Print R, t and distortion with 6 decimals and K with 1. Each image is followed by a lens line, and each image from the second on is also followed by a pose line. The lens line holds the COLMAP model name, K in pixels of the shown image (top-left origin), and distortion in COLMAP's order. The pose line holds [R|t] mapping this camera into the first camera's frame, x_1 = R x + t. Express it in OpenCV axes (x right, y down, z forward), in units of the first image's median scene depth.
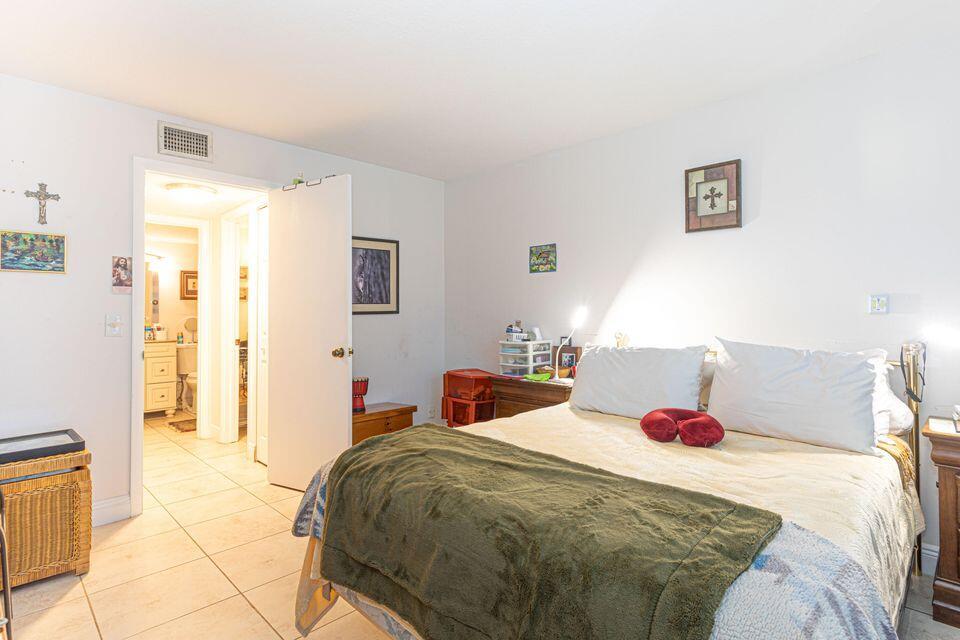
lens RADIAL K [[469.8, 0, 489.0], [0, 469.8, 320.7], [0, 0, 1]] dist [0.001188, 0.000240]
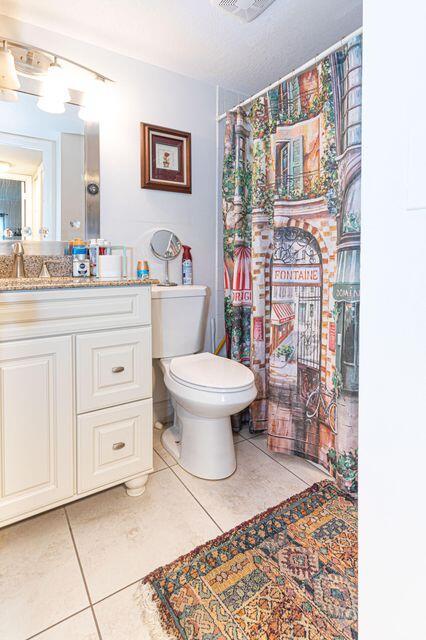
lens RADIAL K [[321.2, 0, 213.0], [0, 321.2, 320.0], [0, 0, 1]] dist [-0.002162, -0.000375]
pose [[0.968853, 0.074946, -0.236021, -0.593132], [-0.042951, 0.989515, 0.137897, 0.039704], [0.243882, -0.123464, 0.961914, 0.822840]]
